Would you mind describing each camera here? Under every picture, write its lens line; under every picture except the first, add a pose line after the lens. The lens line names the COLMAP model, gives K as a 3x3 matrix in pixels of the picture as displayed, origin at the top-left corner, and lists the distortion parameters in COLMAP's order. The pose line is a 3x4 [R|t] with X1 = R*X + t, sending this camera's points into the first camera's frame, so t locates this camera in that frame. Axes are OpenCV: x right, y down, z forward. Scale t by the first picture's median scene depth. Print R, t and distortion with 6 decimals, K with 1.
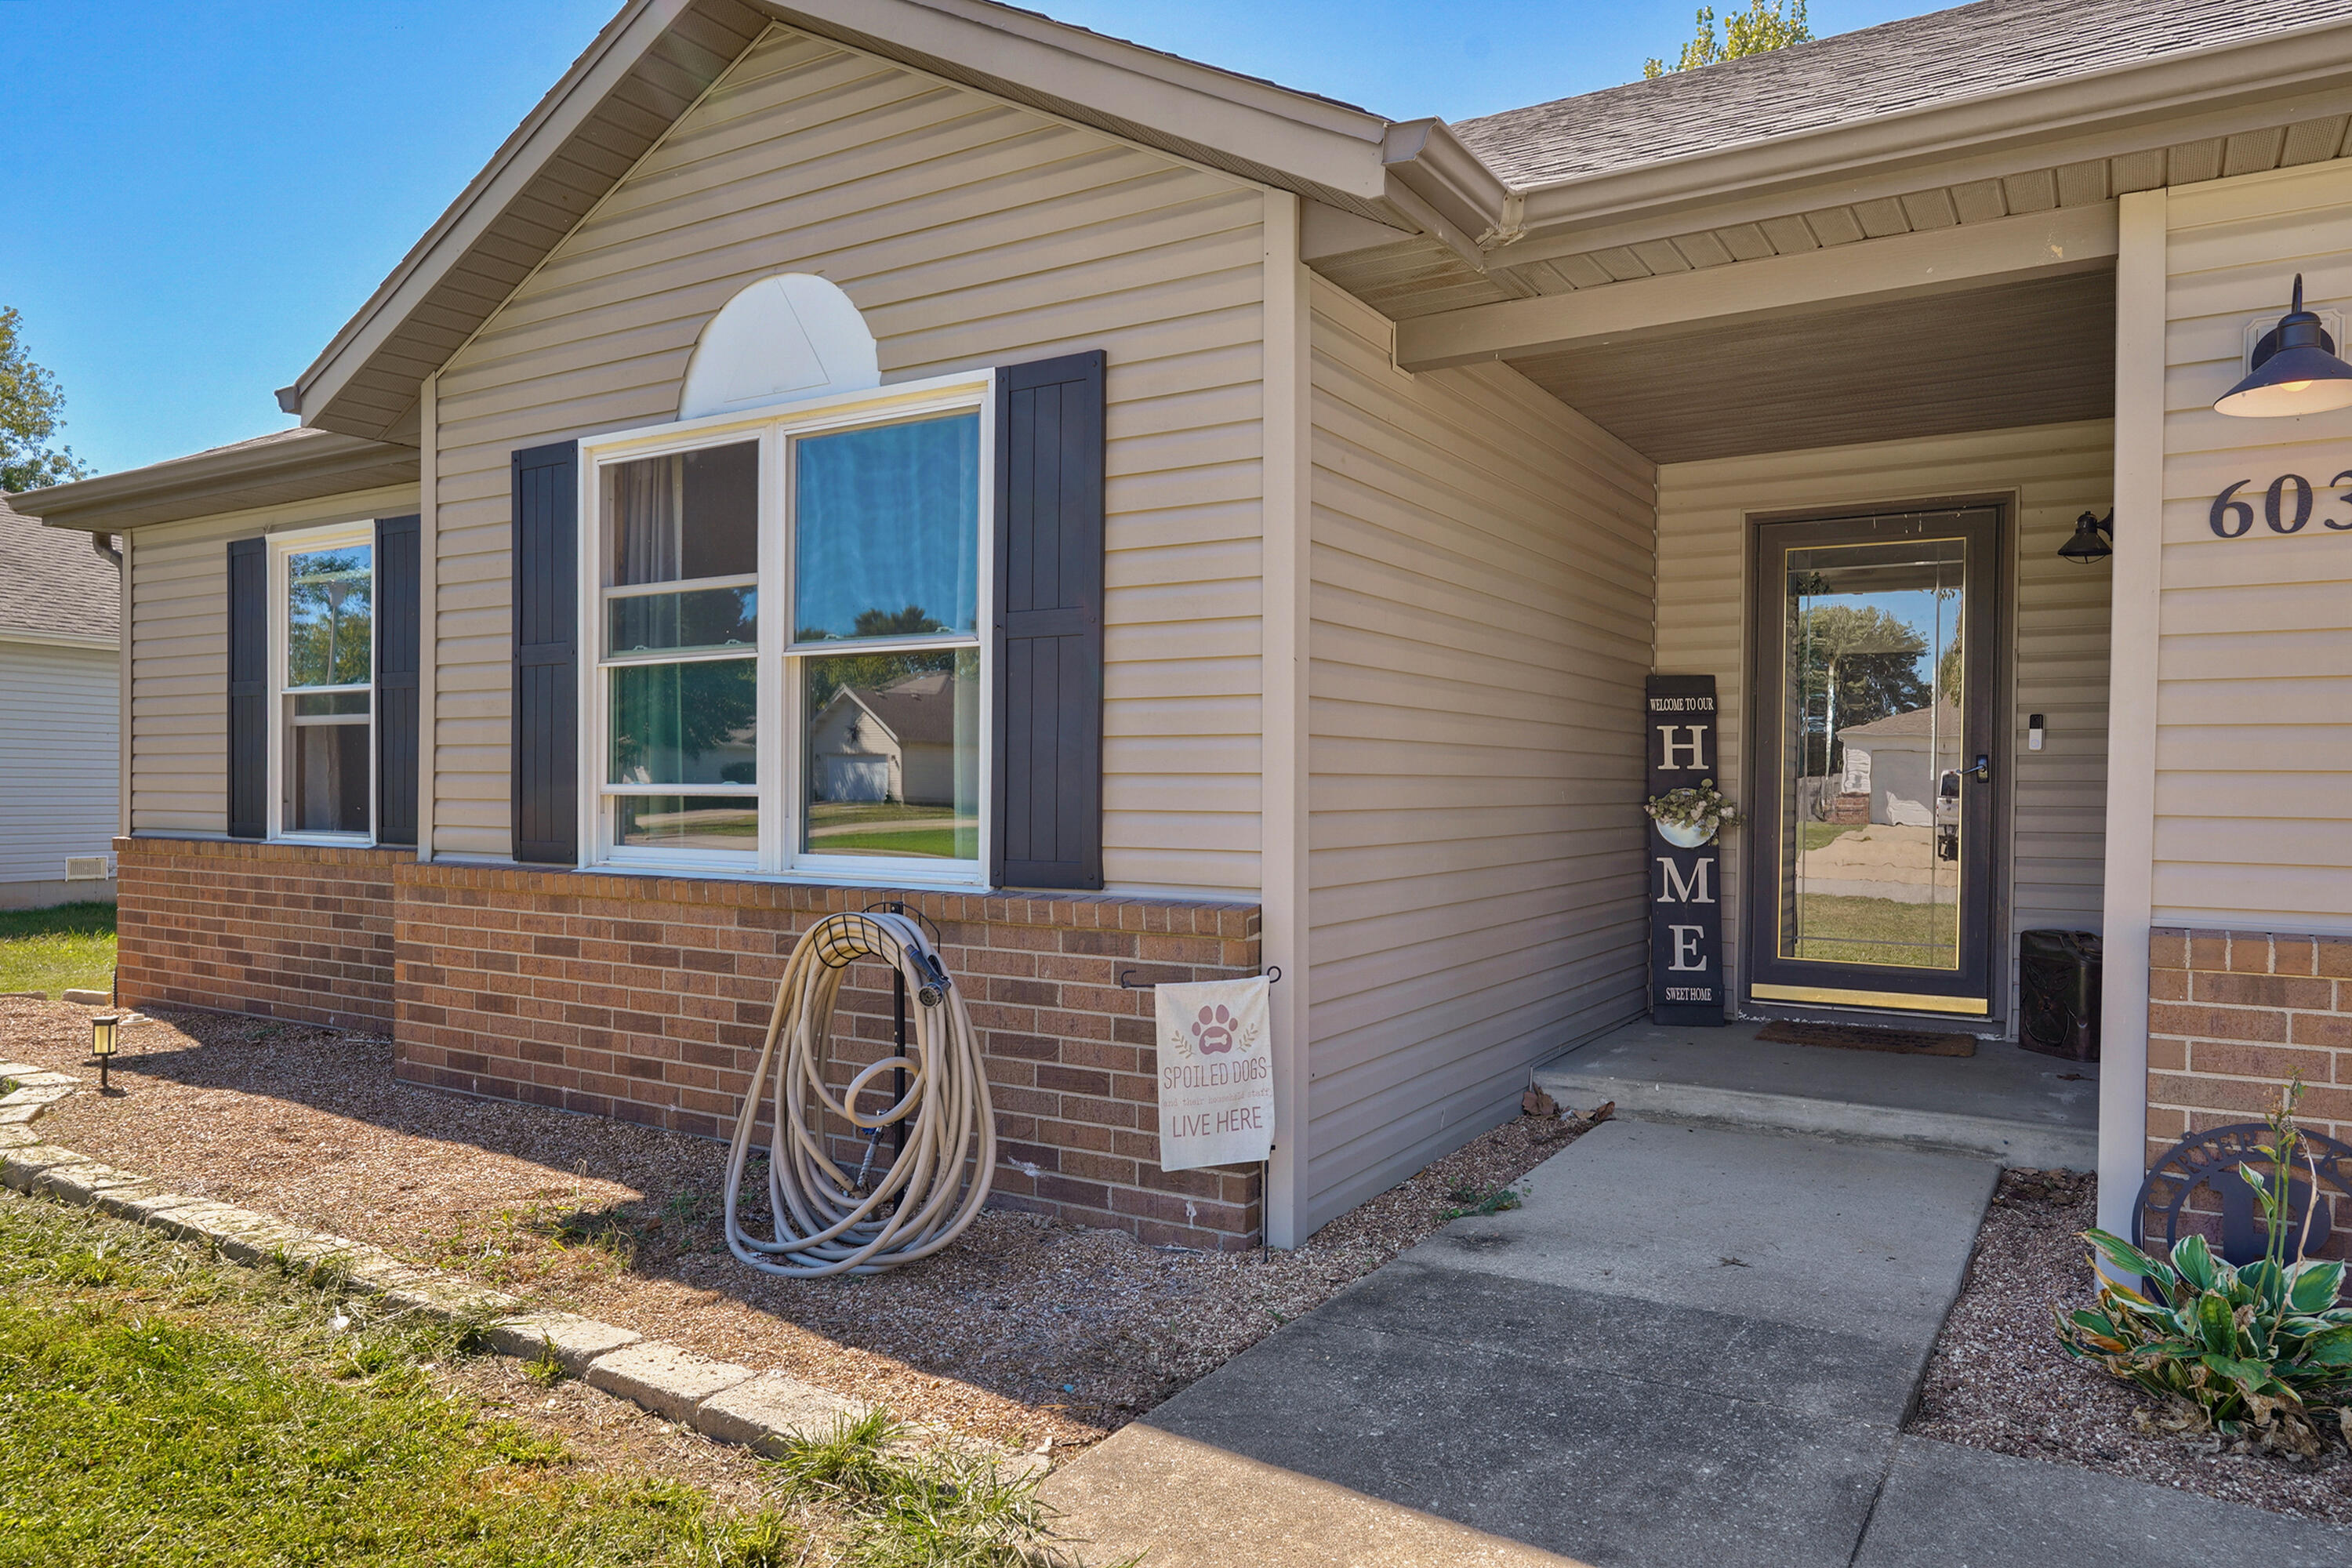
lens RADIAL K [[1560.0, 0, 1152.3], [0, 1560.0, 802.2], [0, 0, 1]] dist [-0.003724, -0.001106]
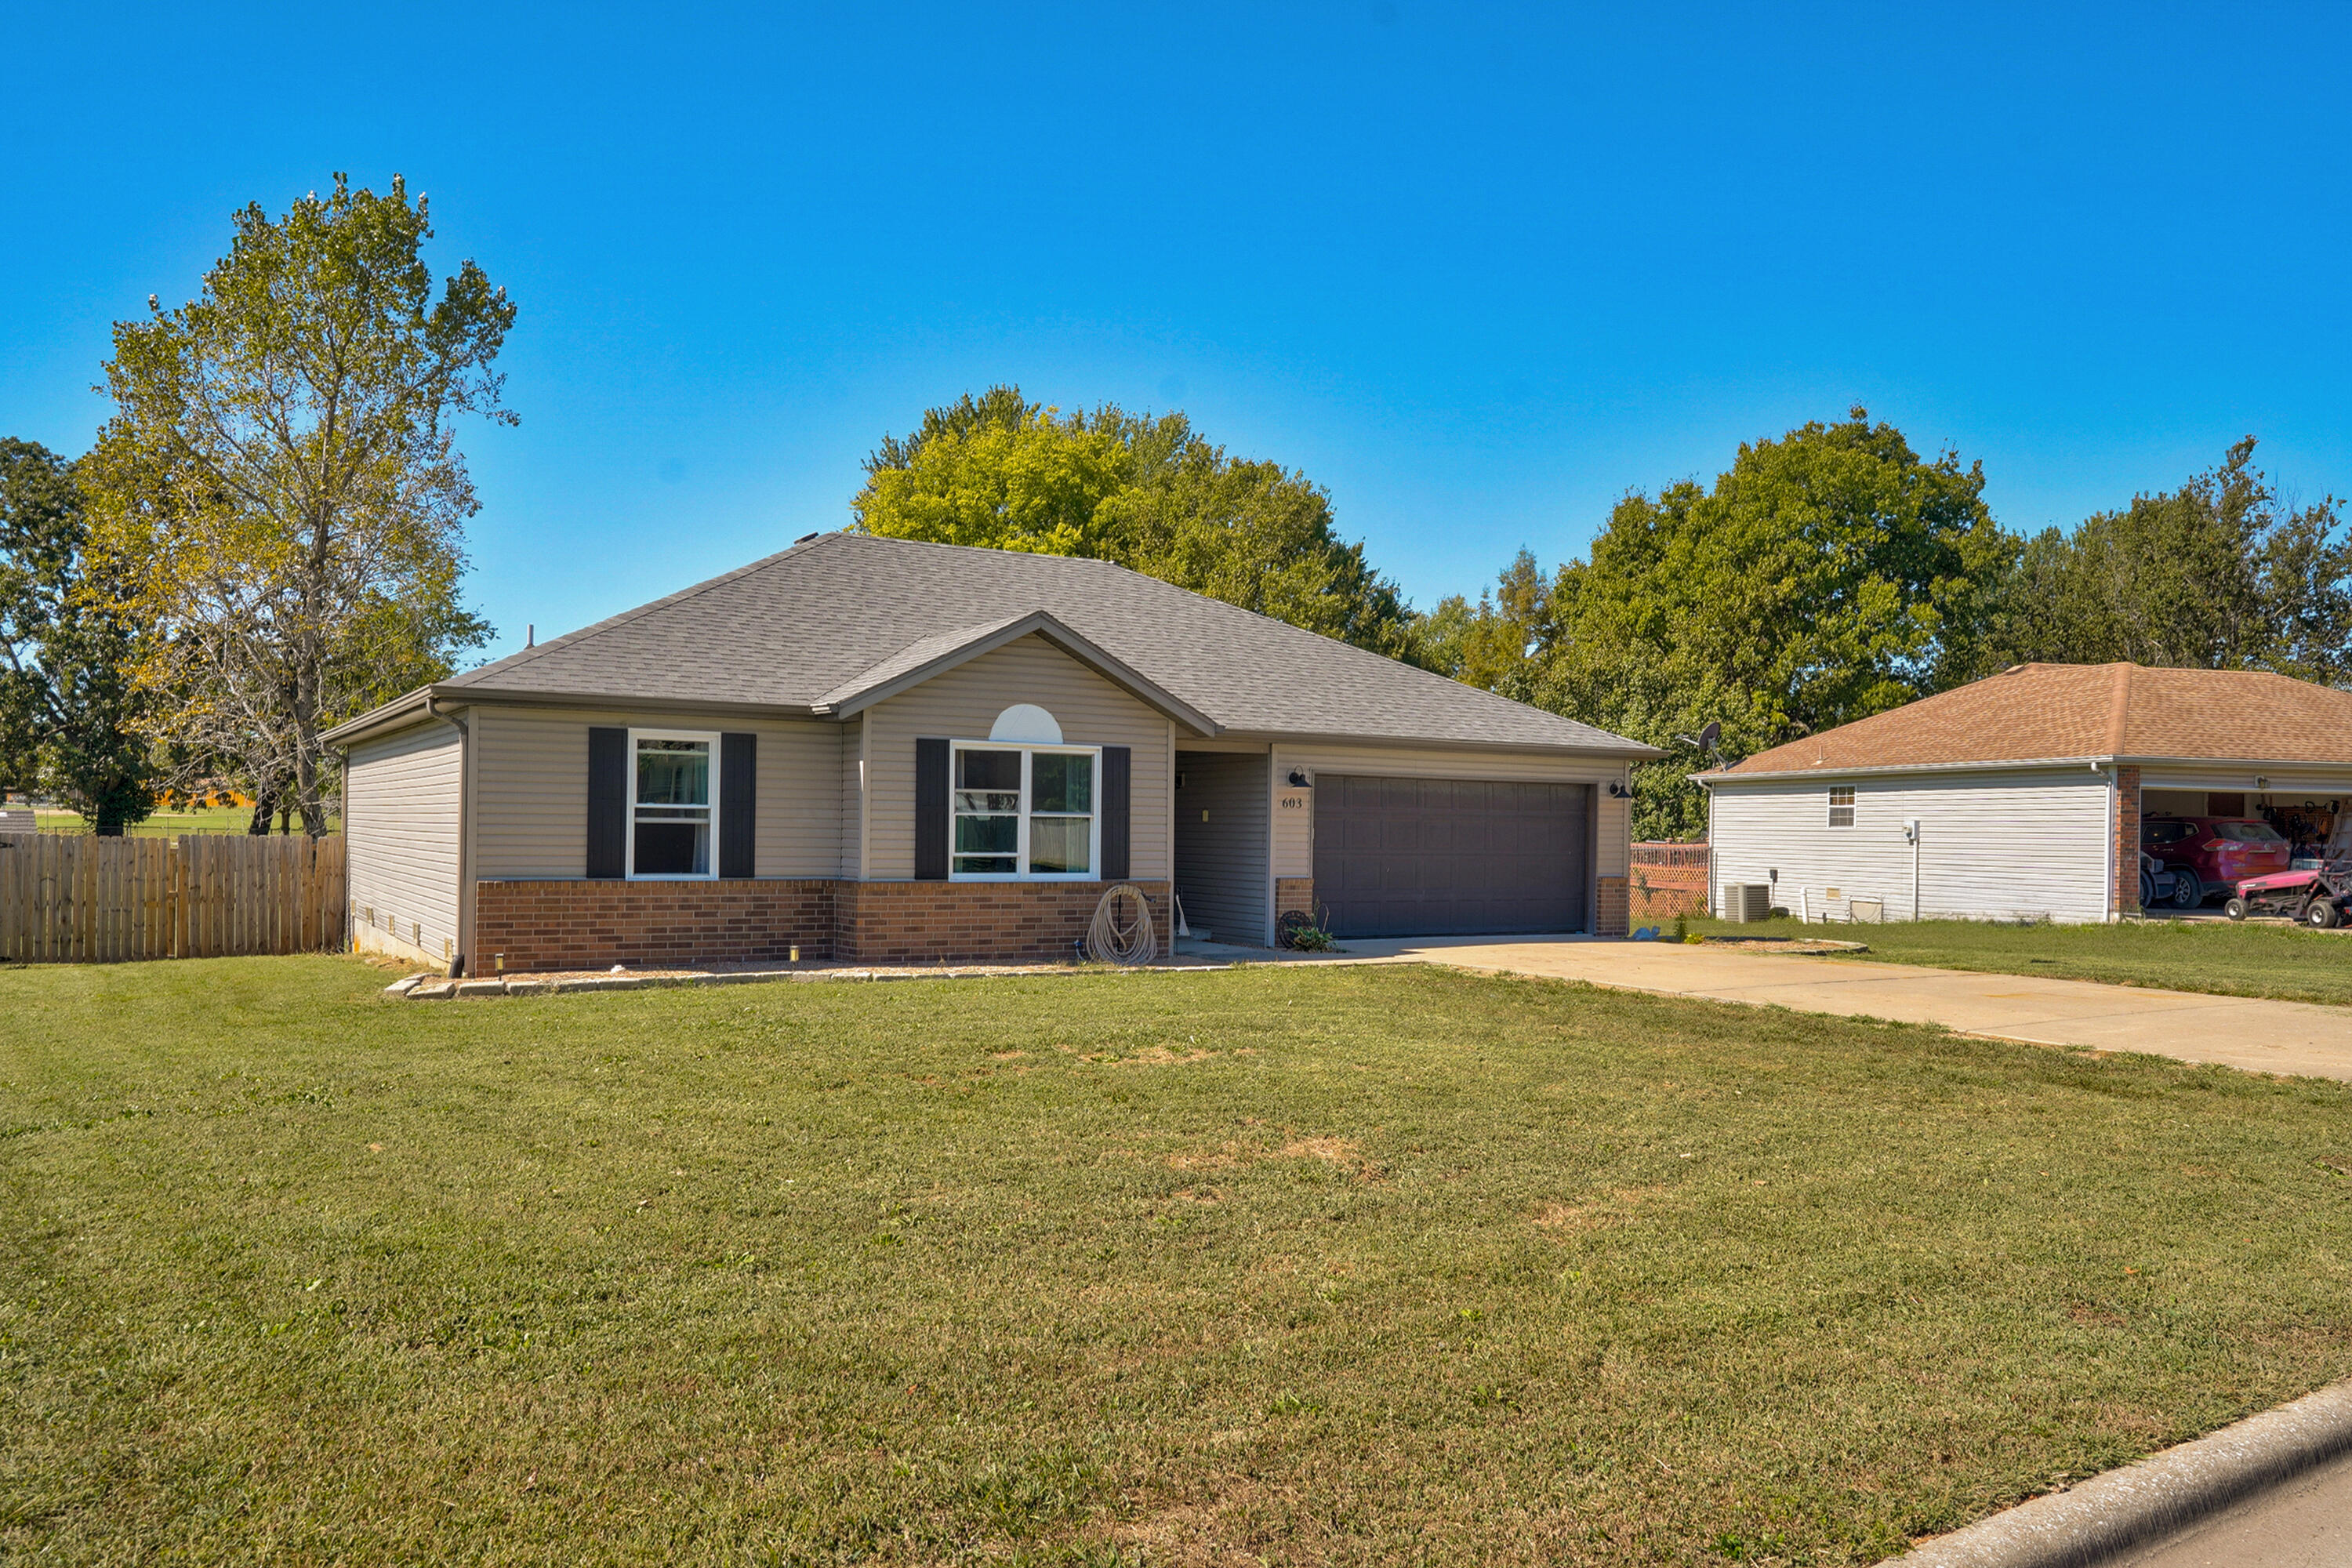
lens RADIAL K [[1638.7, 0, 1195.8], [0, 1638.7, 809.4], [0, 0, 1]] dist [0.011481, -0.005007]
pose [[0.443496, 0.007209, 0.896248, -3.026425], [-0.006547, 0.999967, -0.004803, -0.085242], [-0.896253, -0.003737, 0.443528, -0.849137]]
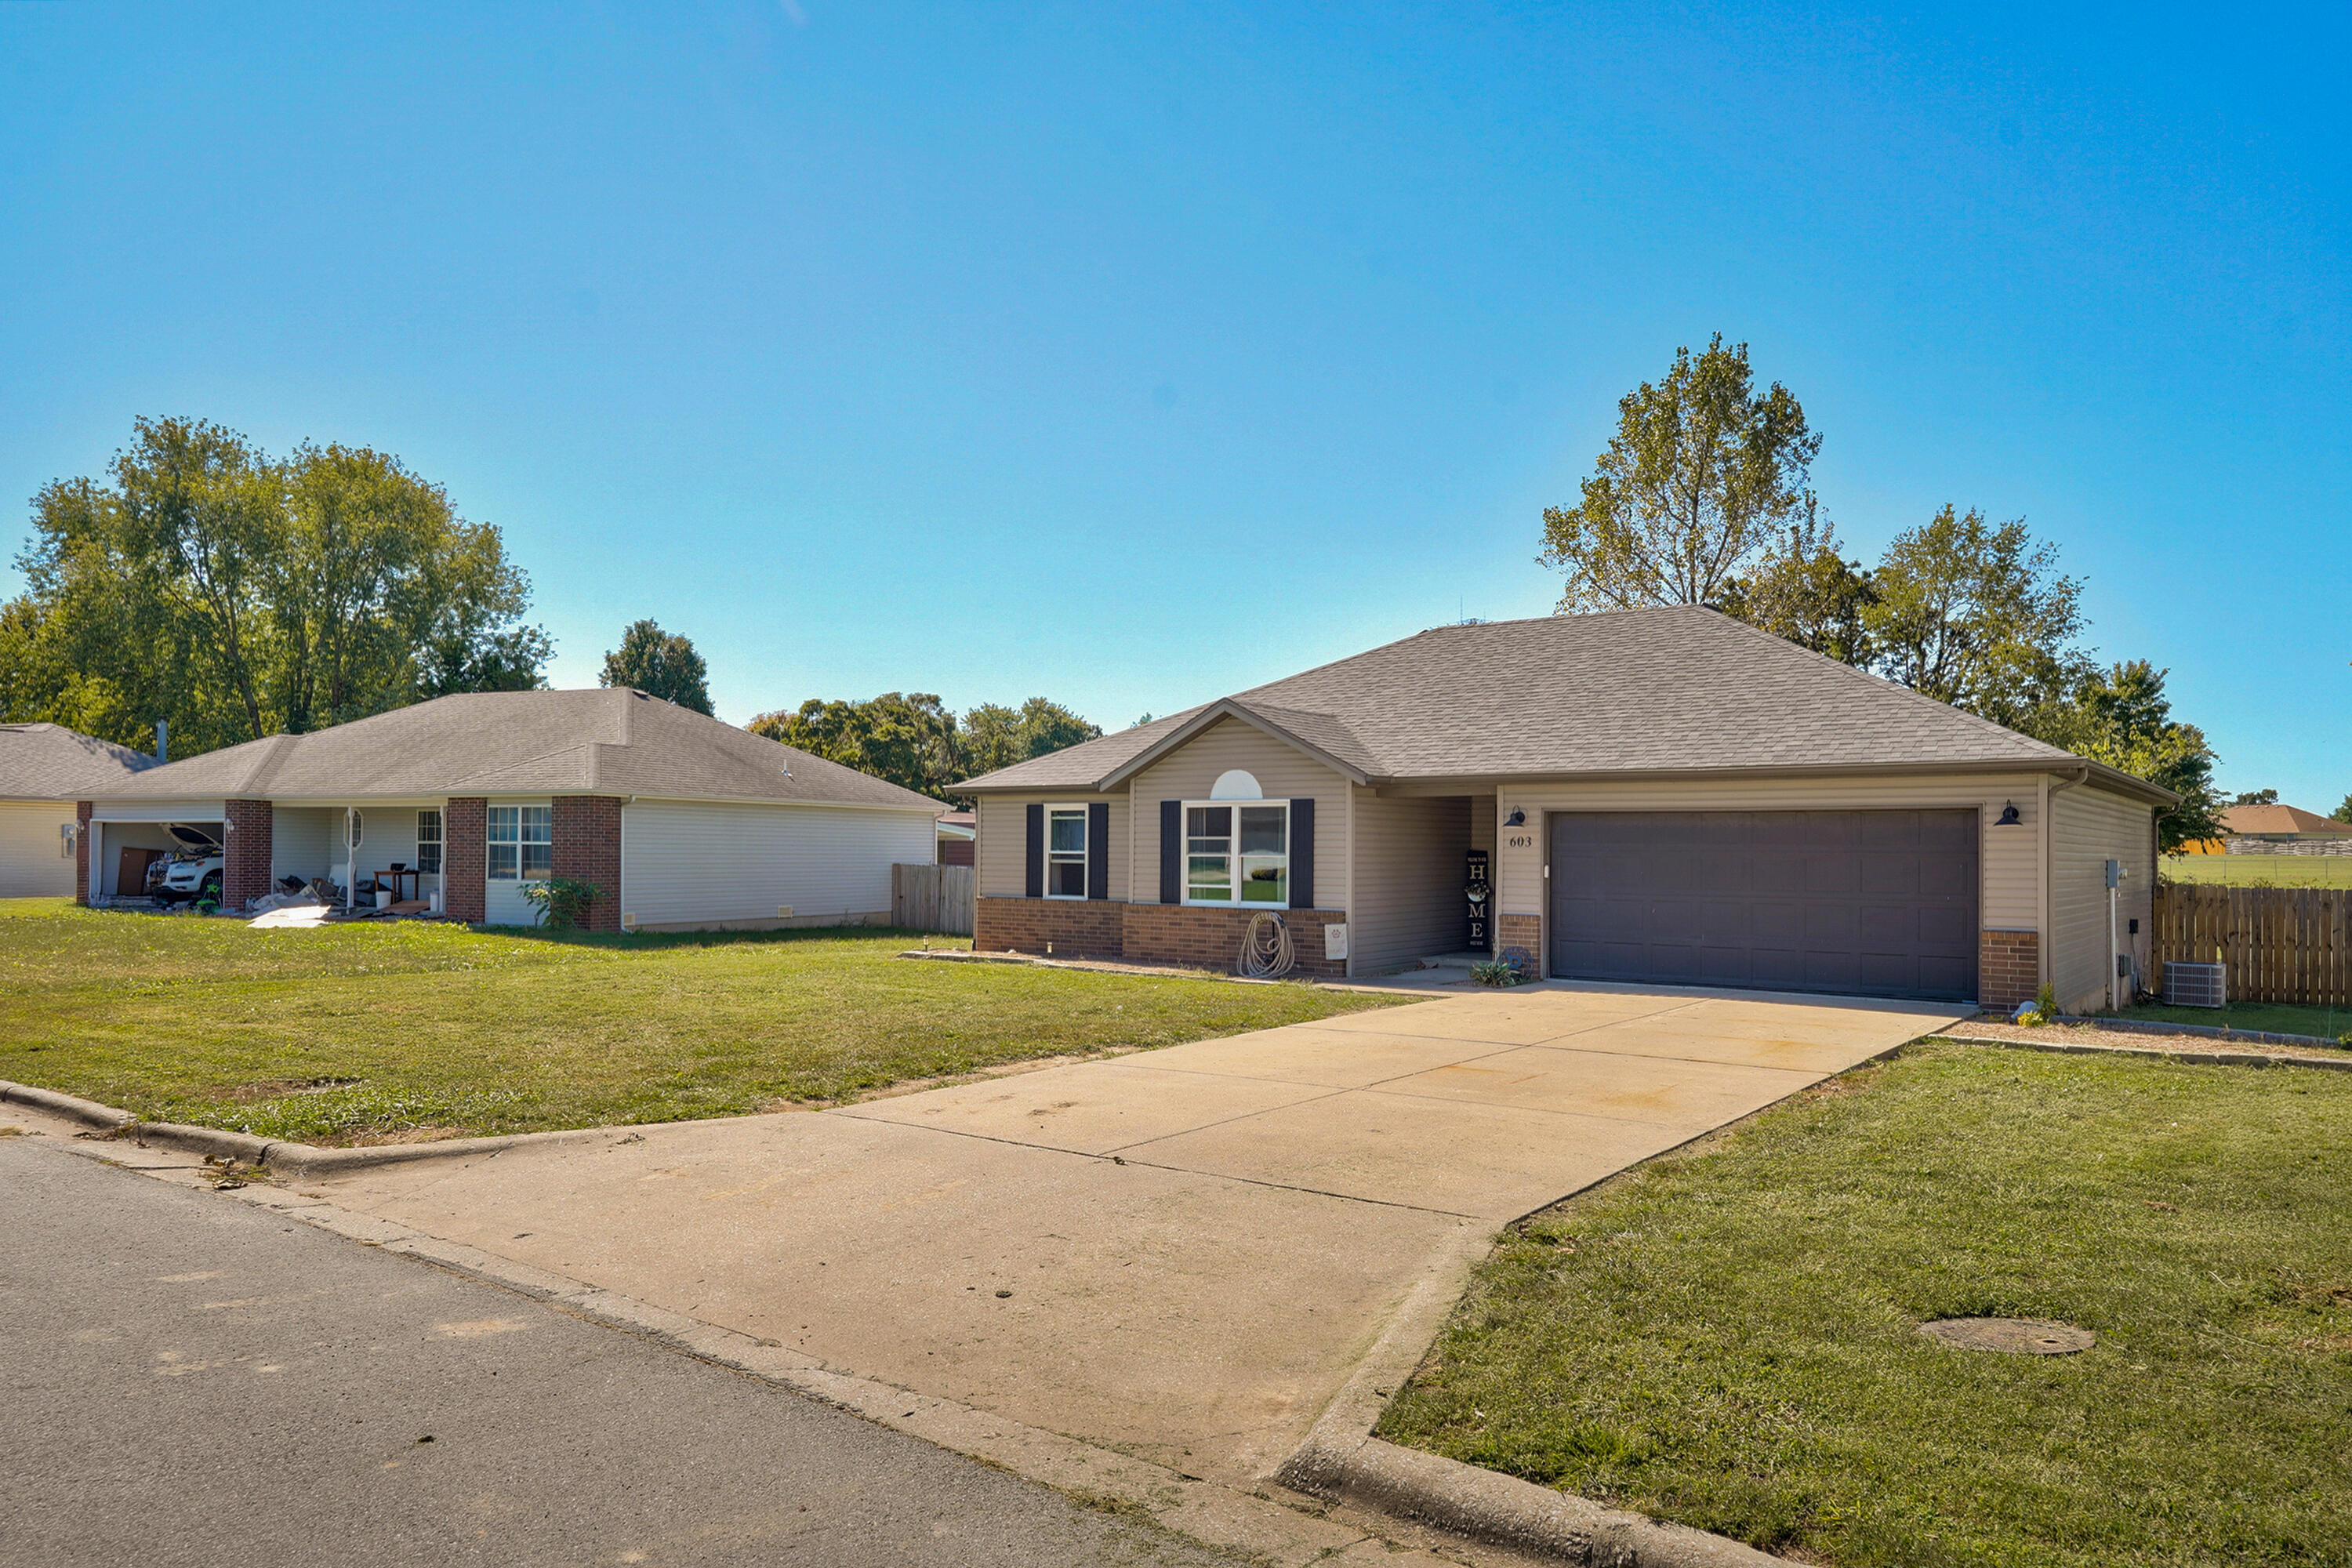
lens RADIAL K [[1560.0, 0, 1161.6], [0, 1560.0, 788.9], [0, 0, 1]] dist [-0.003724, -0.001106]
pose [[0.997033, -0.002066, -0.076944, -0.102668], [-0.001552, 0.998897, -0.046928, -0.070483], [0.076956, 0.046909, 0.995930, -3.128601]]
